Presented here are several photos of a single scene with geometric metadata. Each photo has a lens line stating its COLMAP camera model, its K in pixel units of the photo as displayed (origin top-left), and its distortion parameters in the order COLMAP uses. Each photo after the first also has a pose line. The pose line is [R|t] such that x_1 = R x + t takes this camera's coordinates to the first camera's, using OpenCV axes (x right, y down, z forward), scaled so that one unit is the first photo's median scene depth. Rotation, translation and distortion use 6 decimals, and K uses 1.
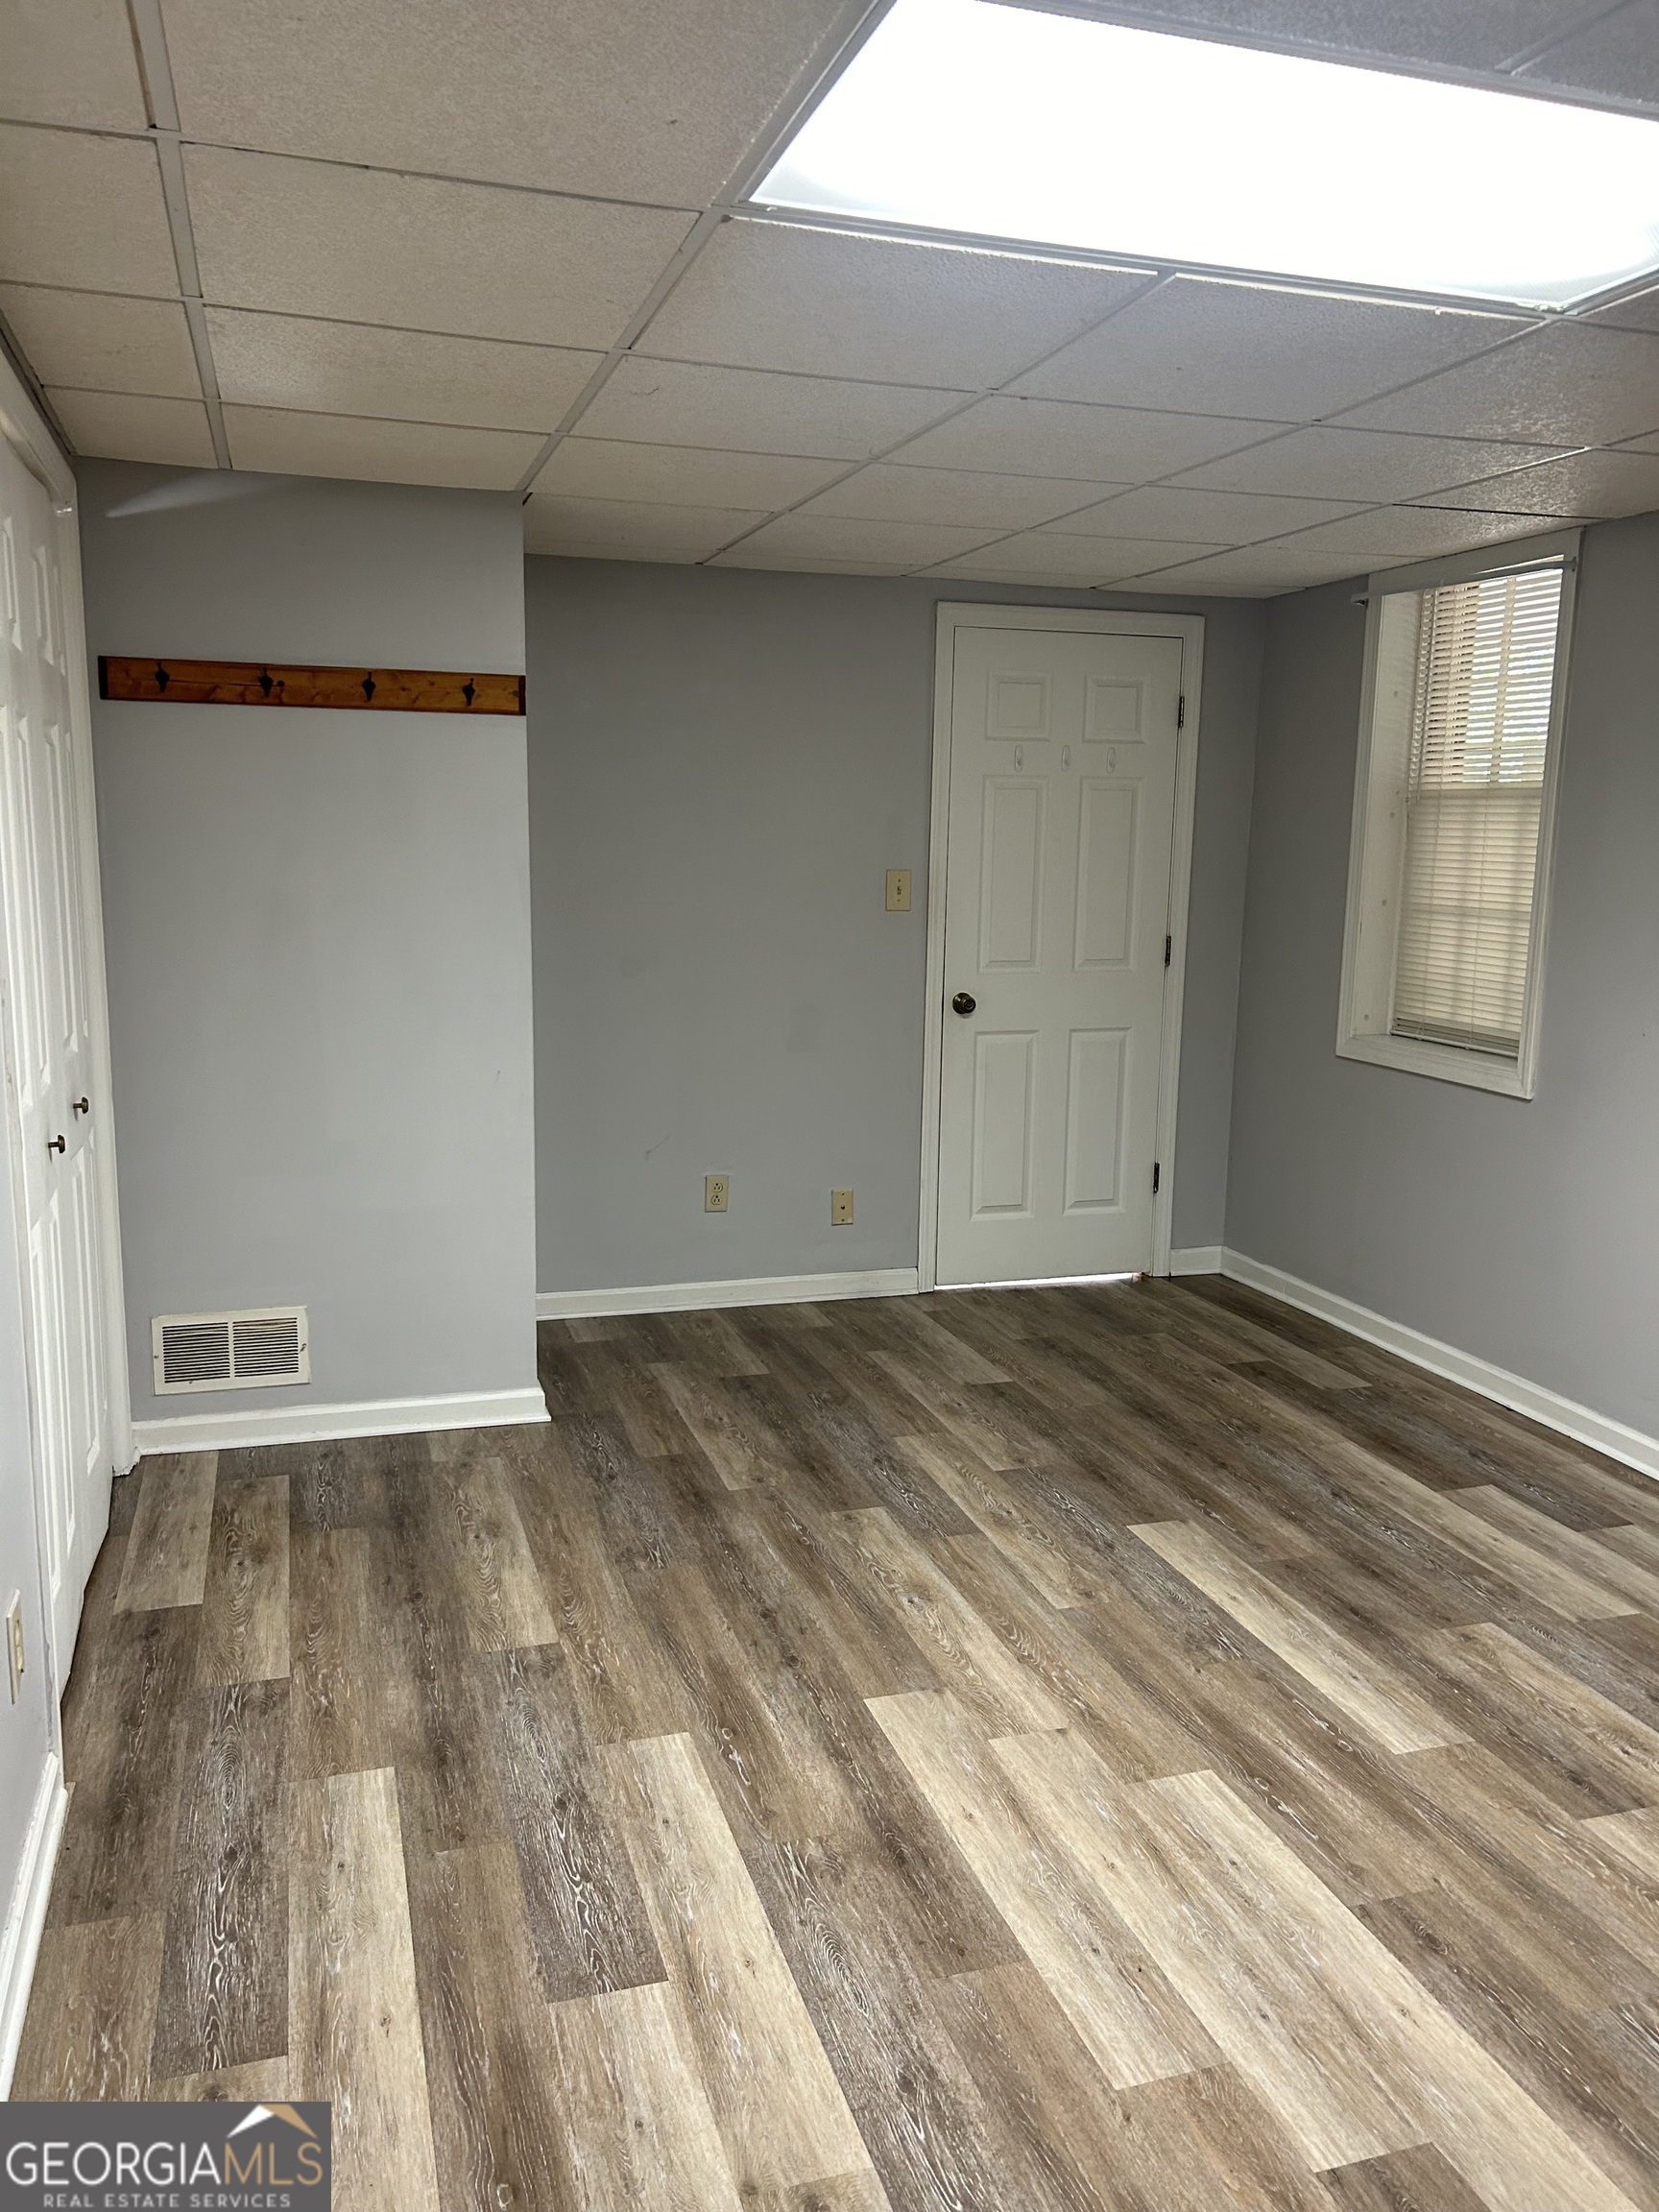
lens RADIAL K [[1655.2, 0, 827.4], [0, 1655.2, 1104.2], [0, 0, 1]] dist [-0.003394, -0.004856]
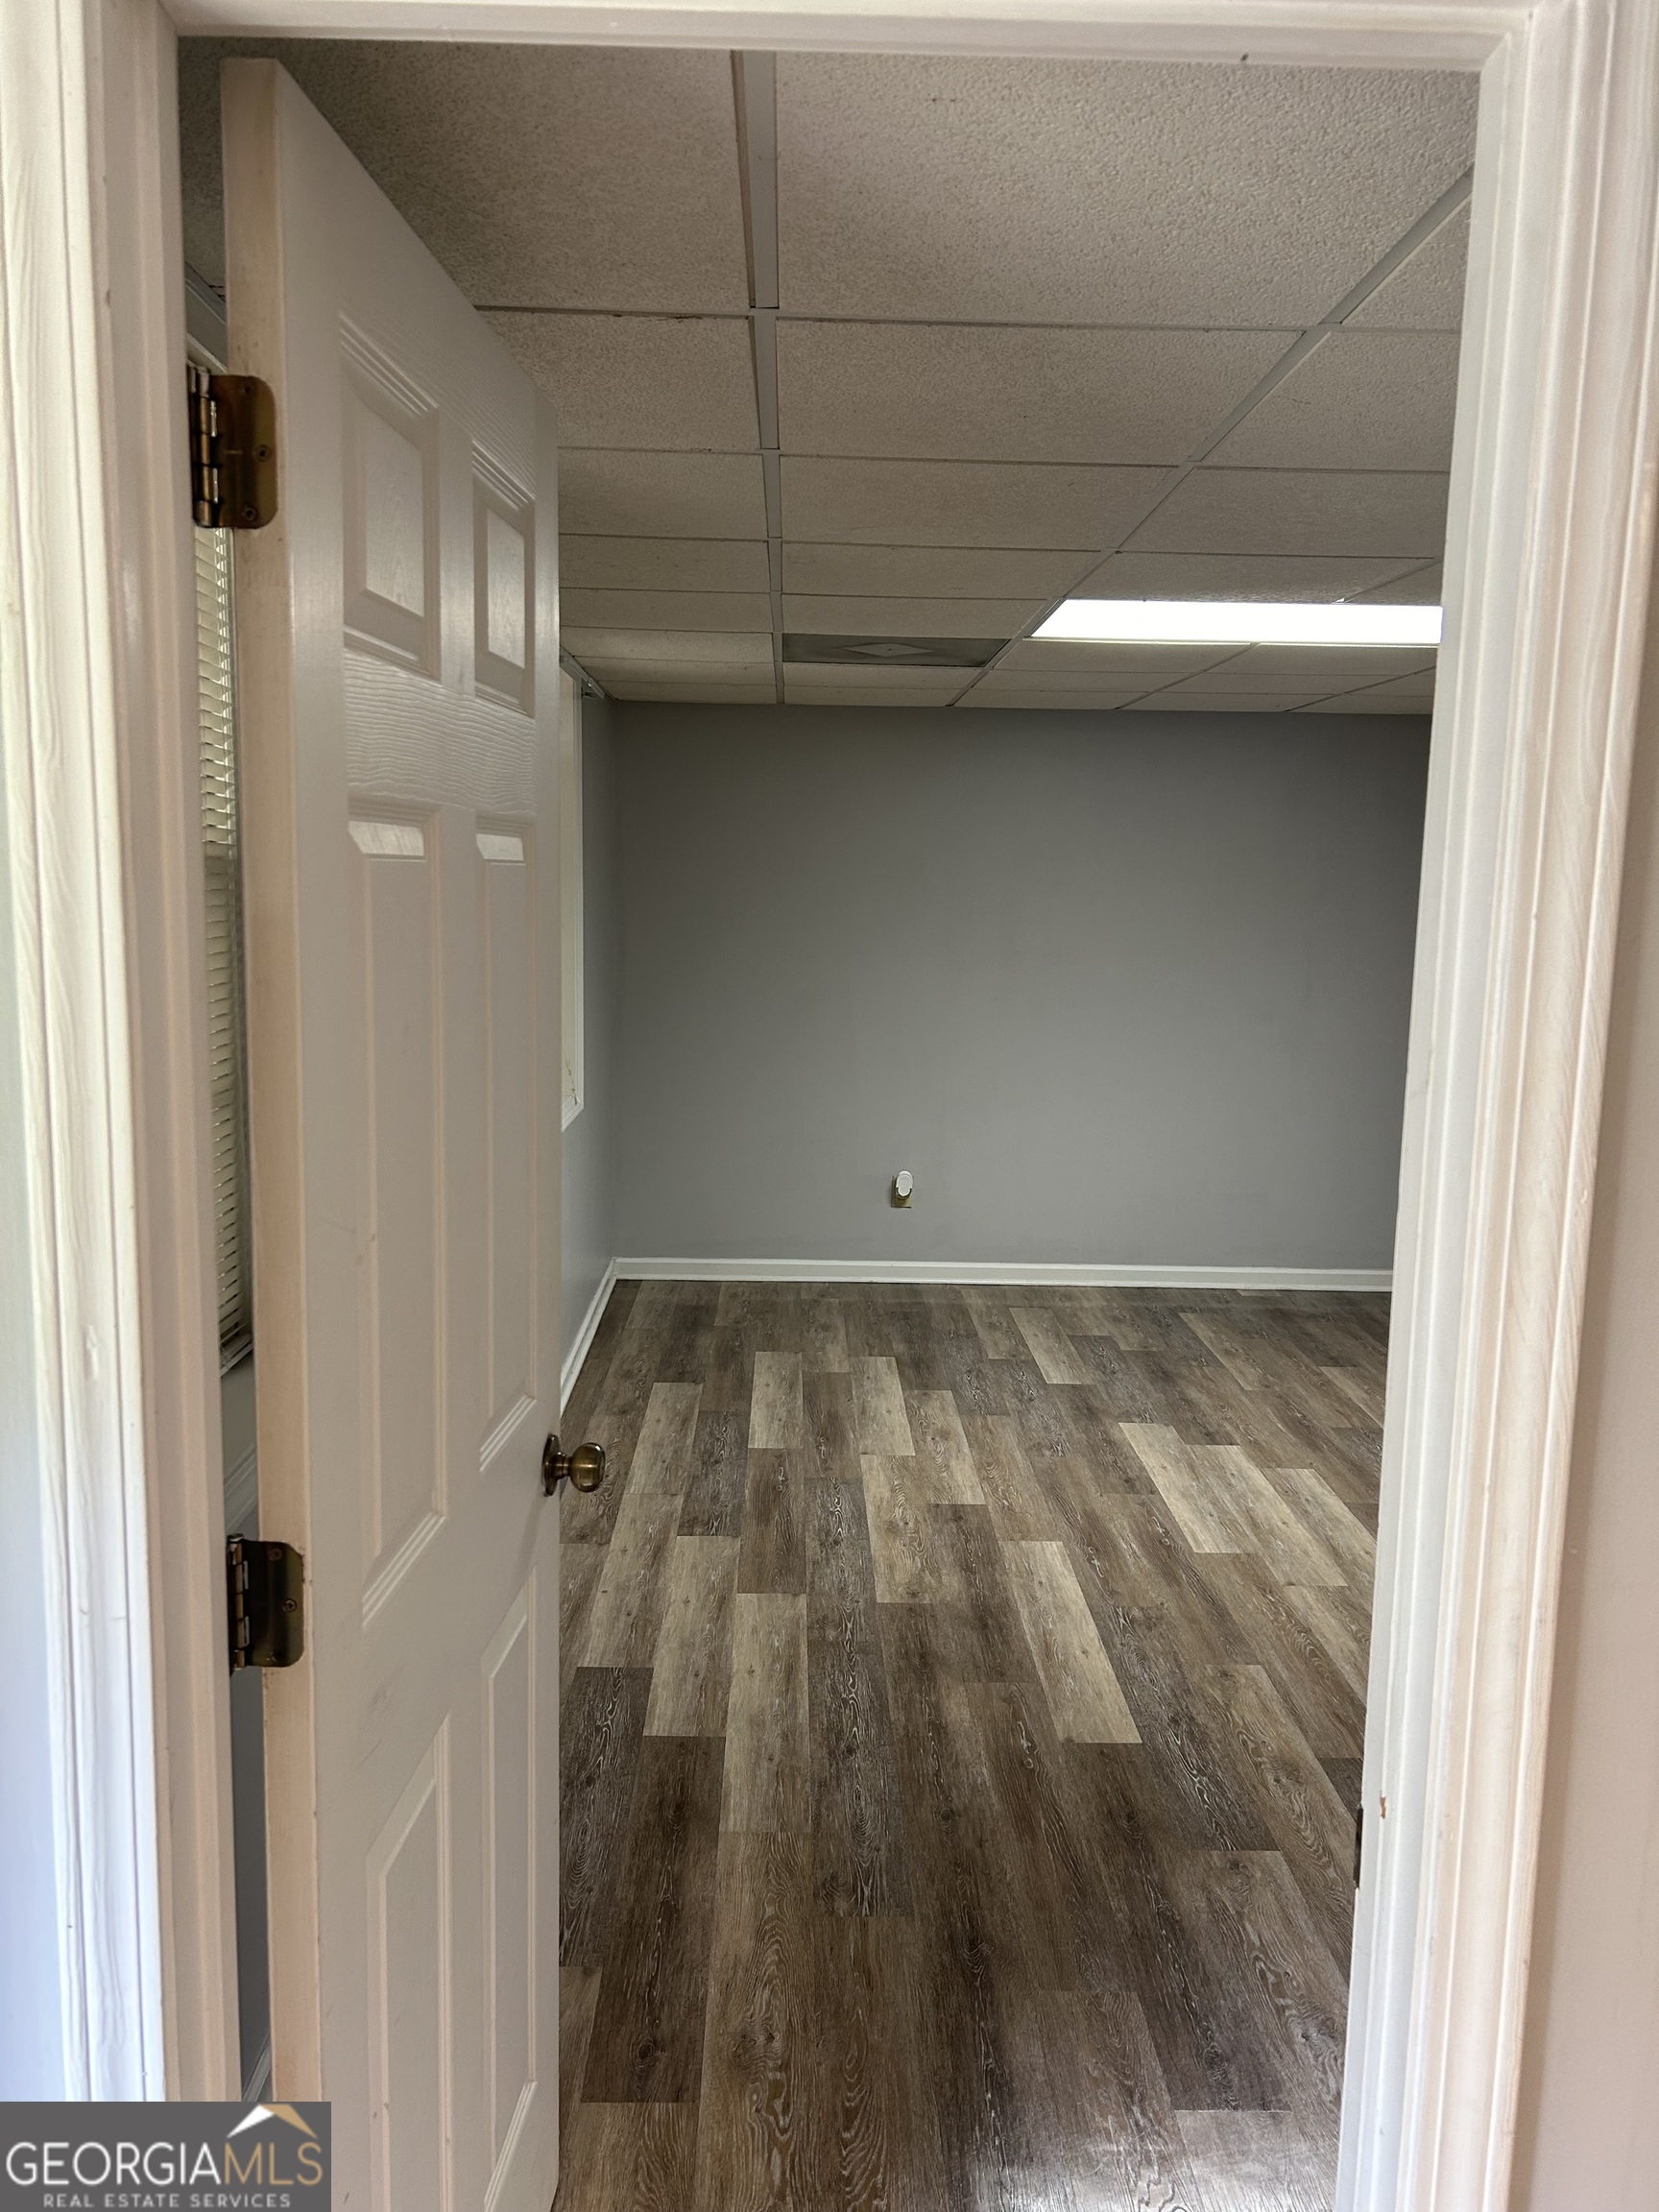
lens RADIAL K [[1655.2, 0, 827.4], [0, 1655.2, 1103.6], [0, 0, 1]] dist [-0.003394, -0.004856]
pose [[-0.957855, -0.070622, 0.278434, 0.139196], [0.018327, 0.952307, 0.304592, -0.380392], [-0.286666, 0.296858, -0.910878, 2.001476]]
